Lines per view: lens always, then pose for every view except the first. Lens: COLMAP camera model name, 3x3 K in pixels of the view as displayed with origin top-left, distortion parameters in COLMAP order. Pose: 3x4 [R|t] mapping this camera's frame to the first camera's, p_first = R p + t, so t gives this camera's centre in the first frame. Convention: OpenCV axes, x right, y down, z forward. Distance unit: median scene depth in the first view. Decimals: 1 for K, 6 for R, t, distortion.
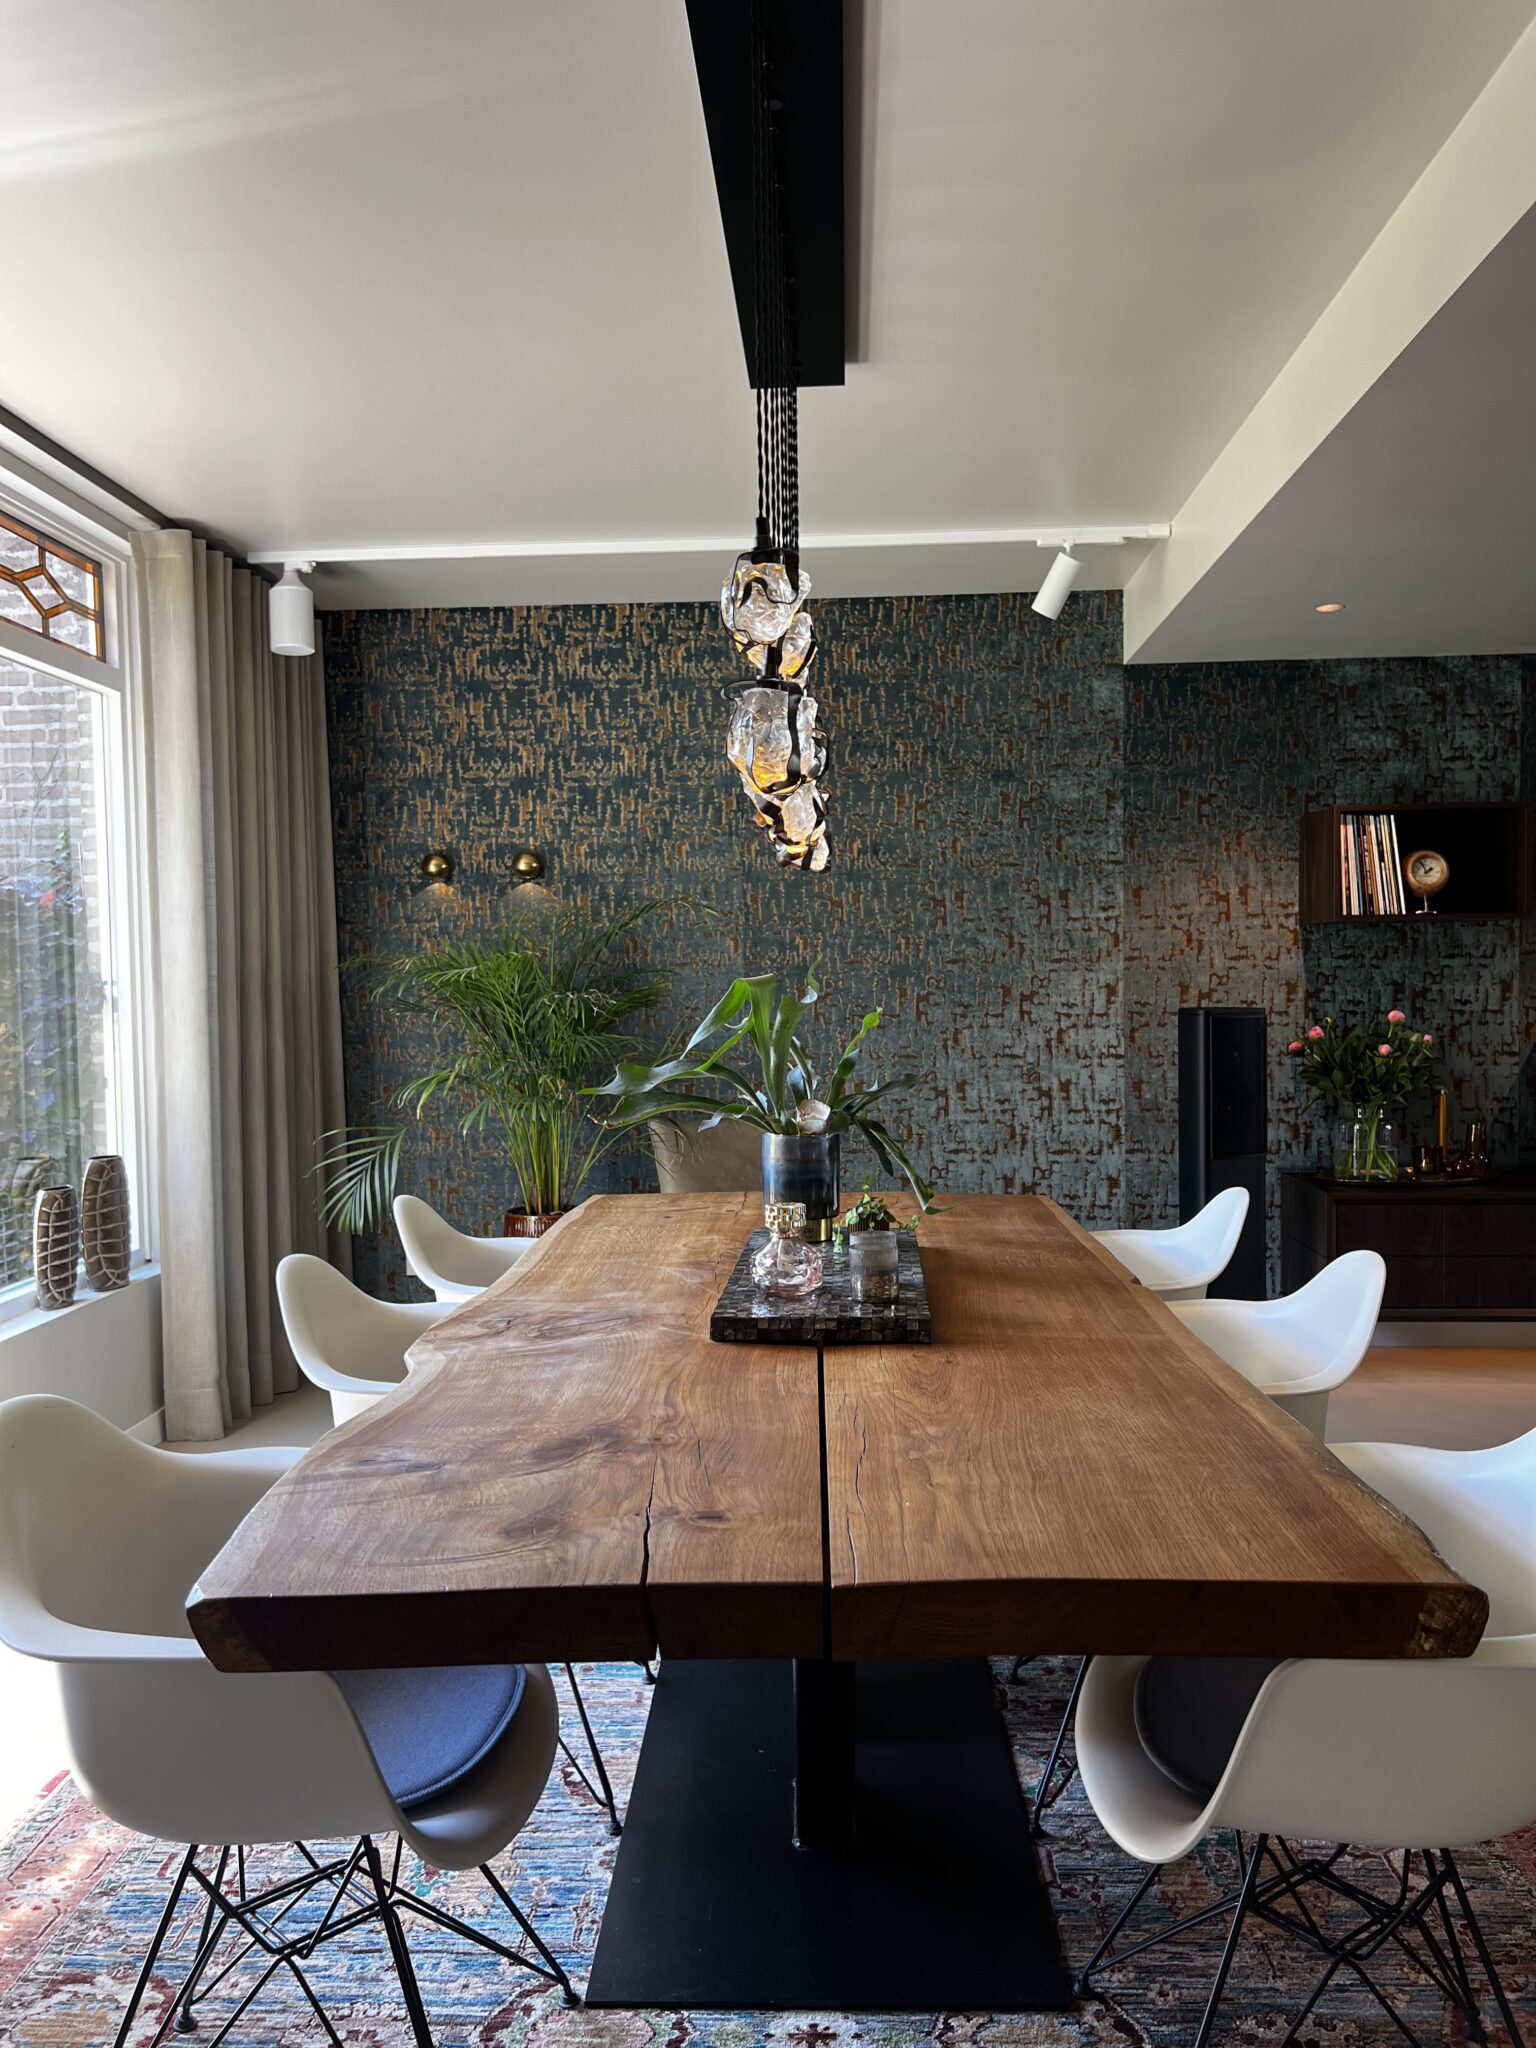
lens RADIAL K [[1576.3, 0, 761.4], [0, 1576.3, 1036.9], [0, 0, 1]] dist [0.049983, -0.059045]
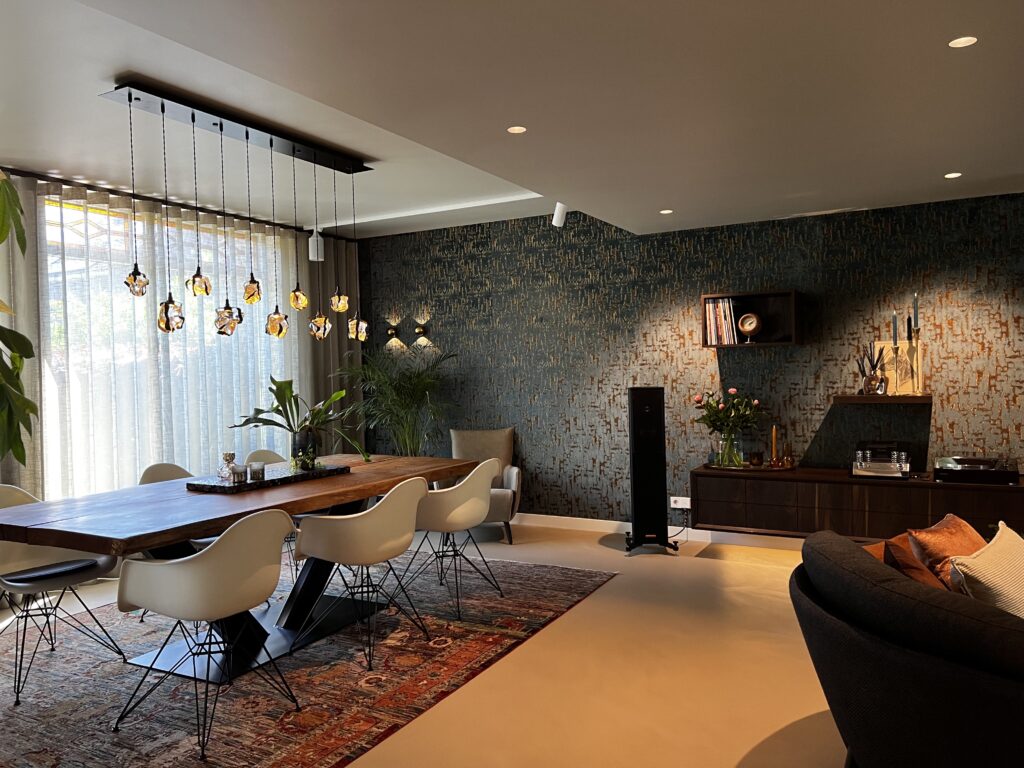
lens RADIAL K [[731.3, 0, 514.9], [0, 731.3, 390.6], [0, 0, 1]] dist [0.012831, -0.015461]
pose [[0.900626, 0.006332, -0.434548, 0.452837], [-0.009385, 0.999944, -0.004881, -0.004427], [0.434493, 0.008474, 0.900636, -0.018093]]
